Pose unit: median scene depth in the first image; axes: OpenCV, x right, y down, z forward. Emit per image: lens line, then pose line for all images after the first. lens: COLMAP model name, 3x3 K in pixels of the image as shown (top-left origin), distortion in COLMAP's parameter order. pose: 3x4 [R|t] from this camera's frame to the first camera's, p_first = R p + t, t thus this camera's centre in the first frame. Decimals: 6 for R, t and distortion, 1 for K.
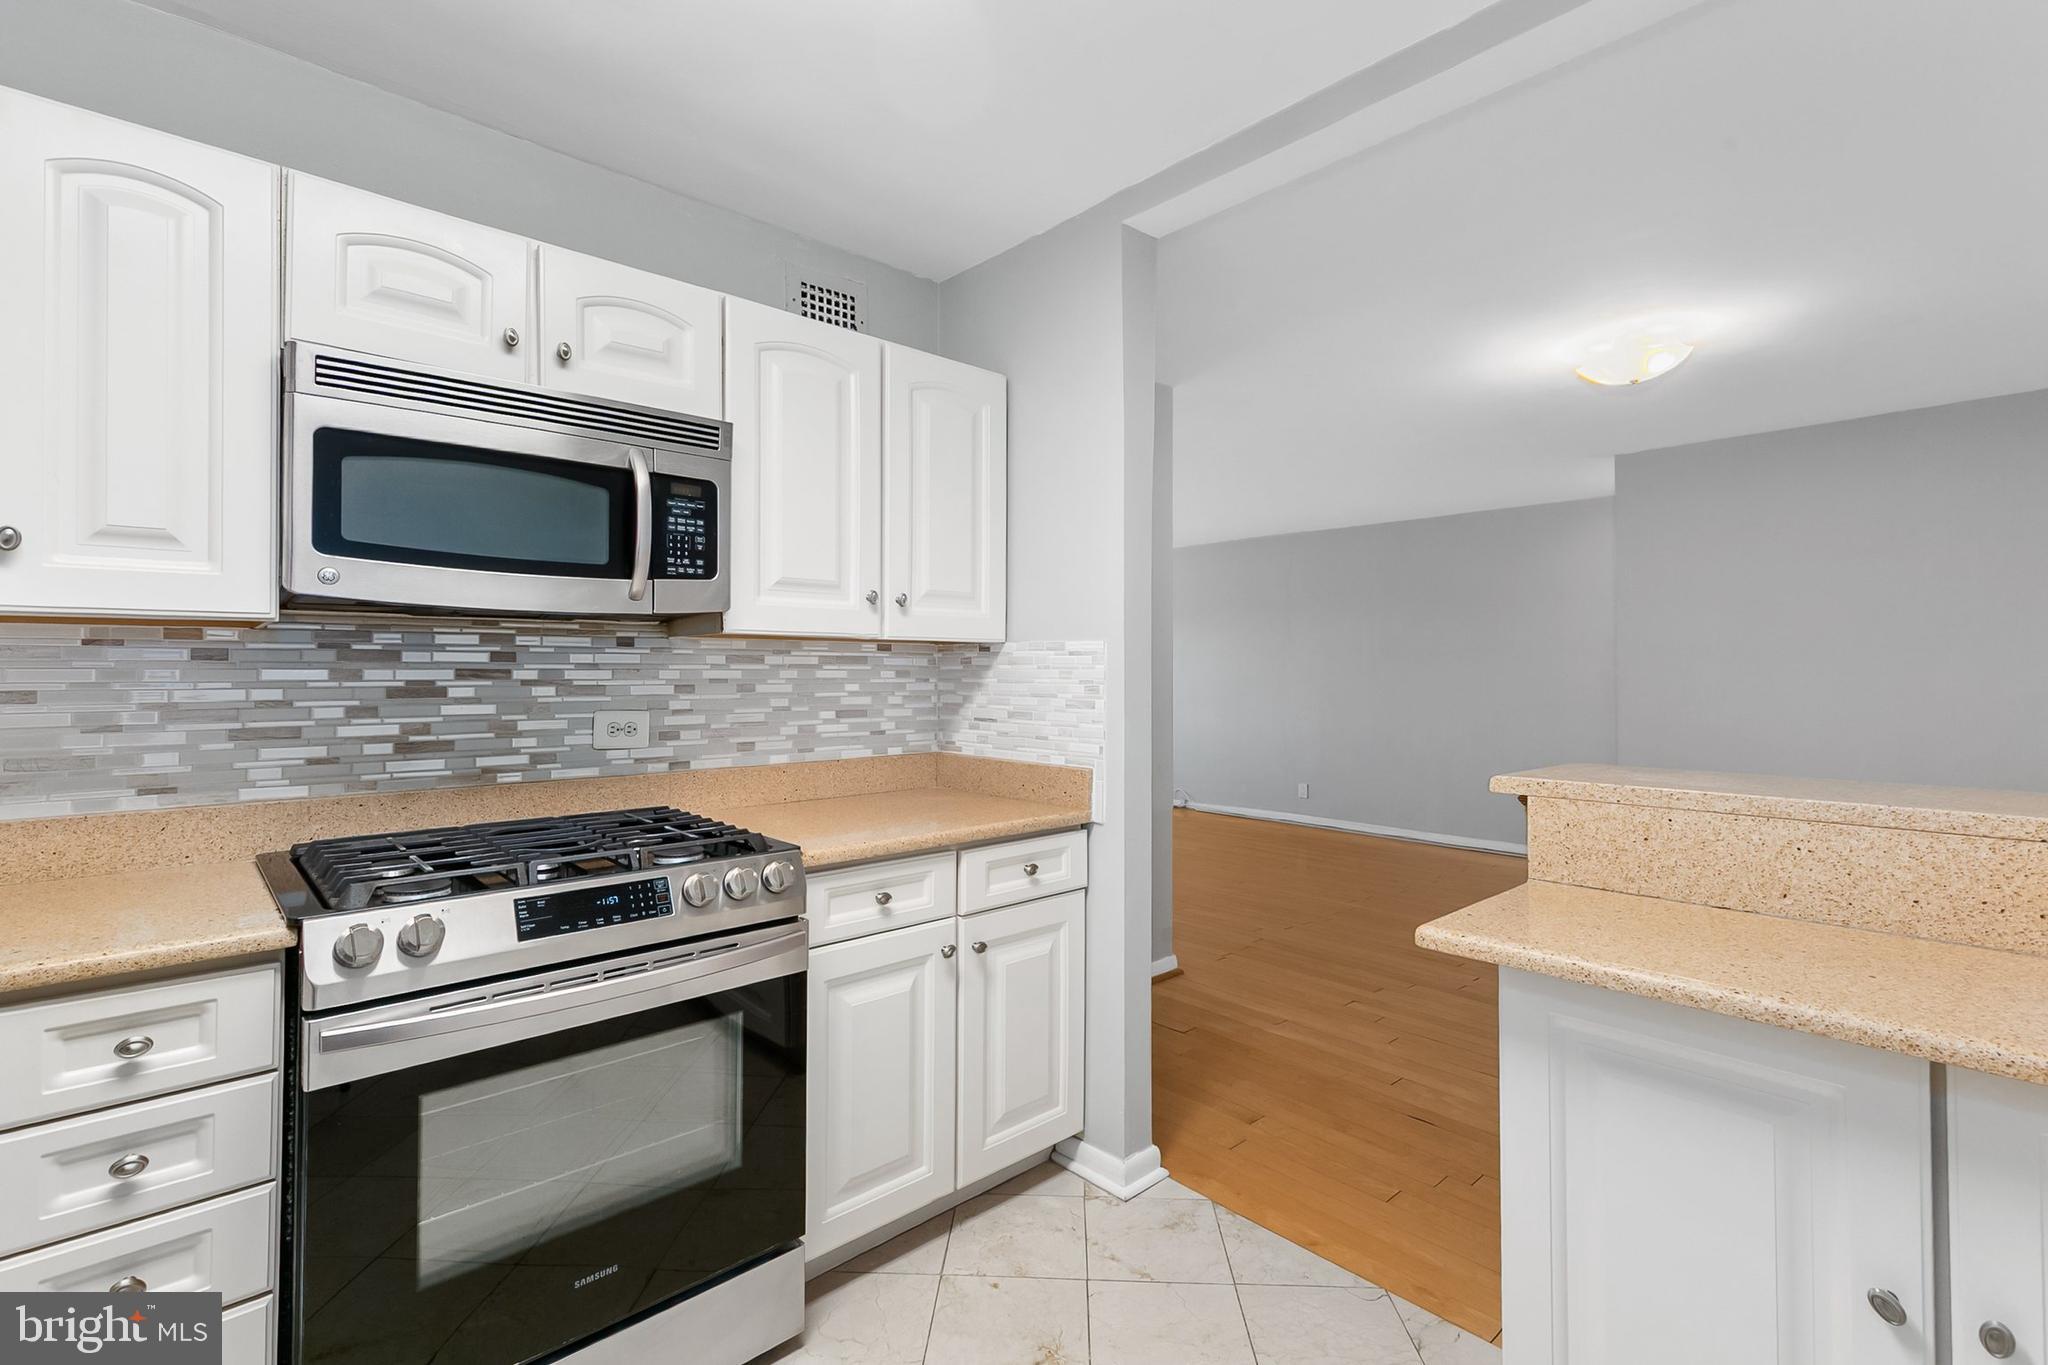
lens RADIAL K [[933.2, 0, 1013.0], [0, 933.2, 669.1], [0, 0, 1]] dist [0.001570, 0.000113]
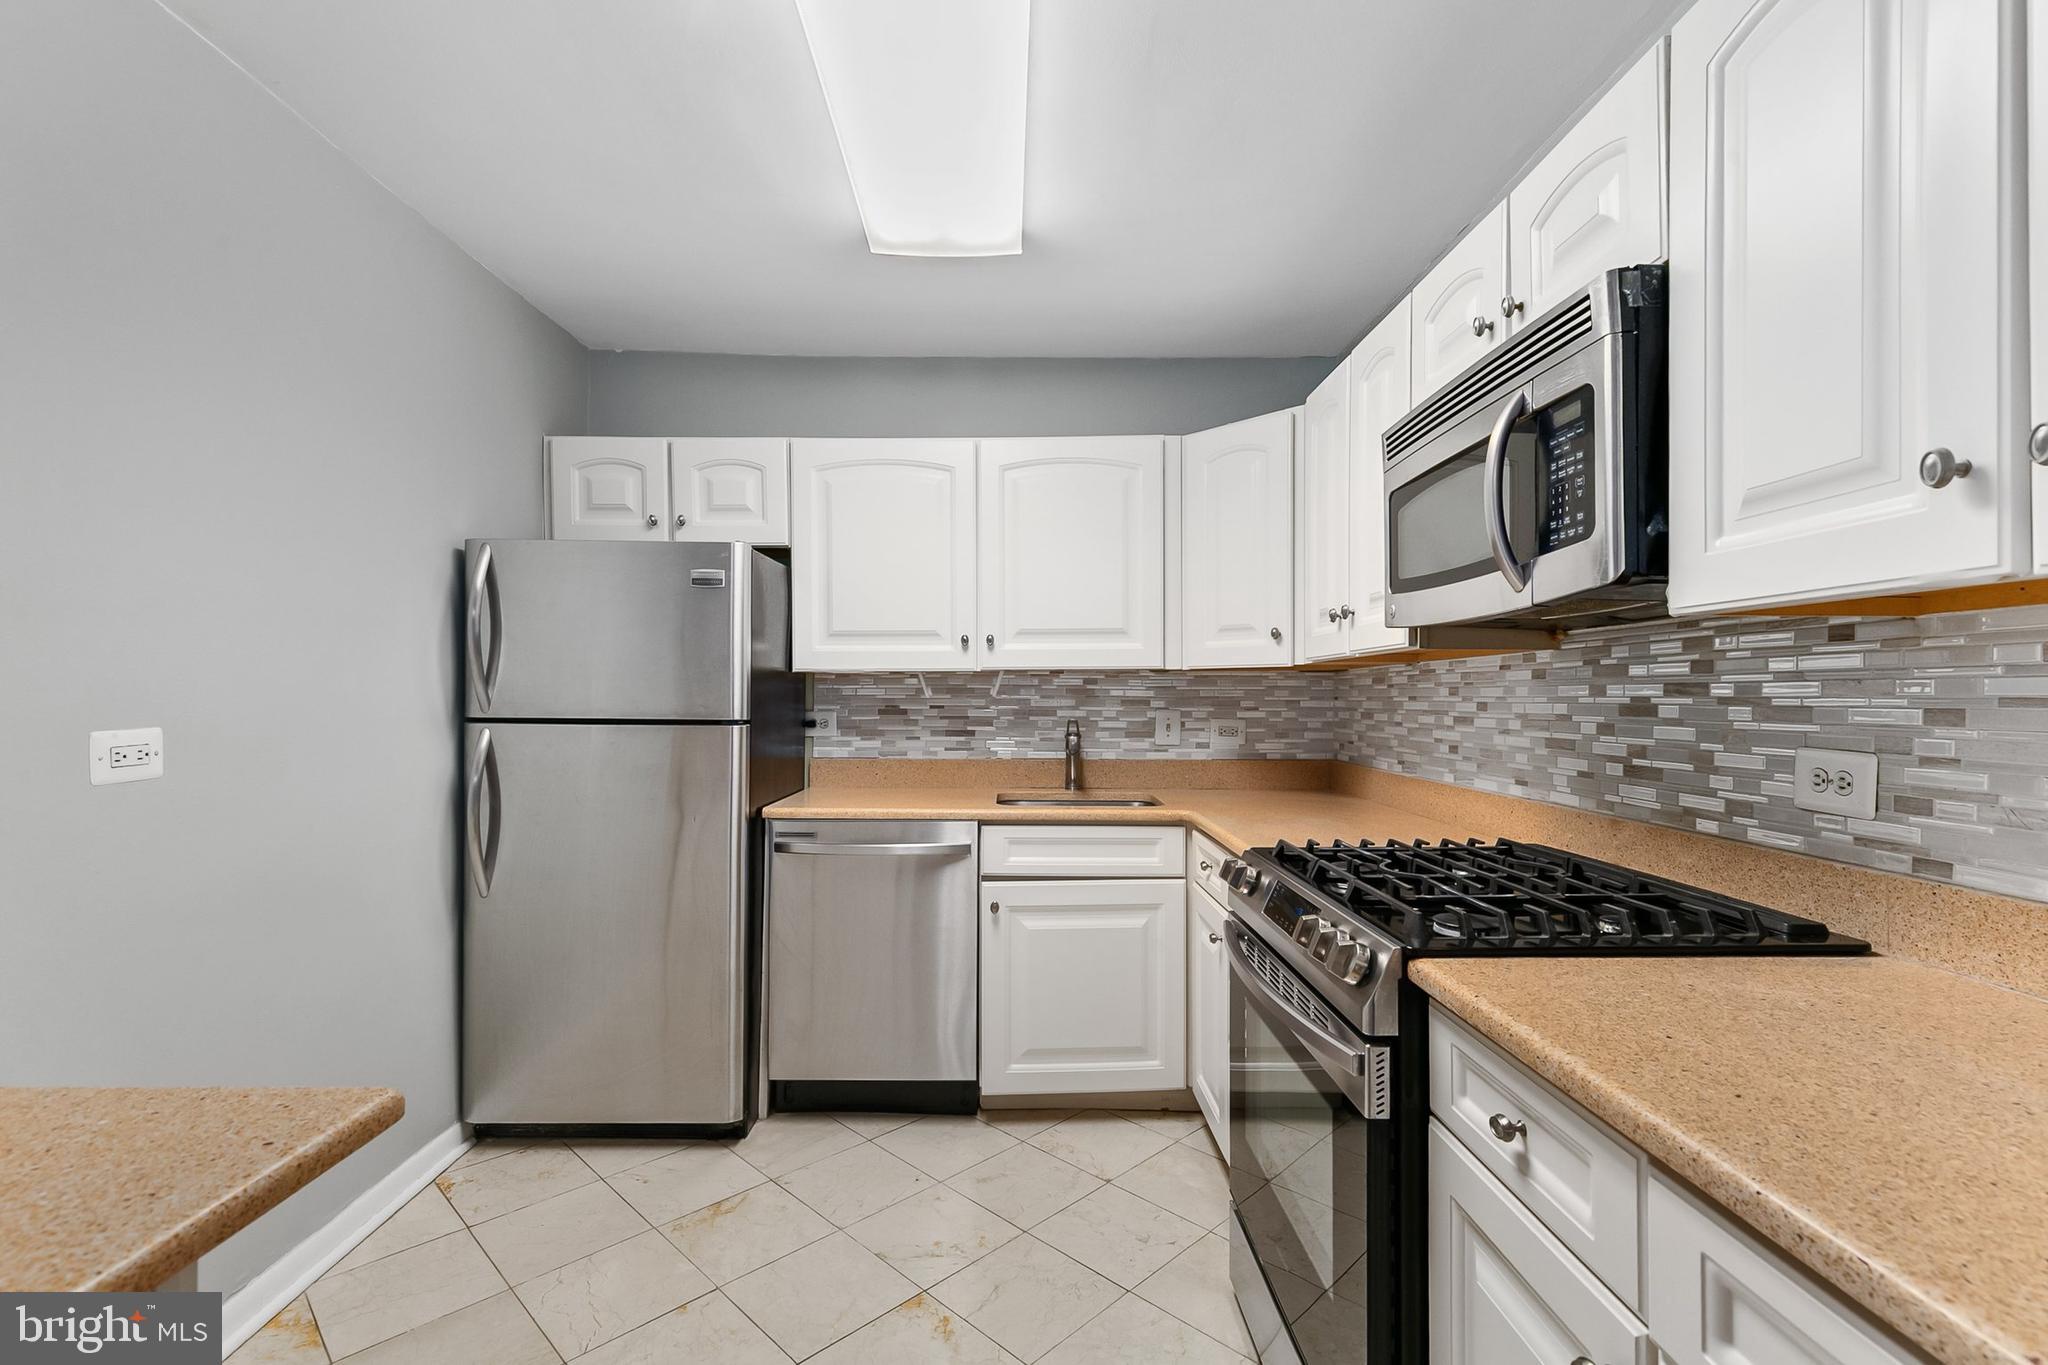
lens RADIAL K [[921.9, 0, 1017.1], [0, 921.9, 695.7], [0, 0, 1]] dist [0.001744, -0.000802]
pose [[-0.666718, -0.002536, -0.745306, 0.388084], [-0.000735, 0.999996, -0.002745, 0.012999], [0.745310, -0.001282, -0.666717, 1.076859]]
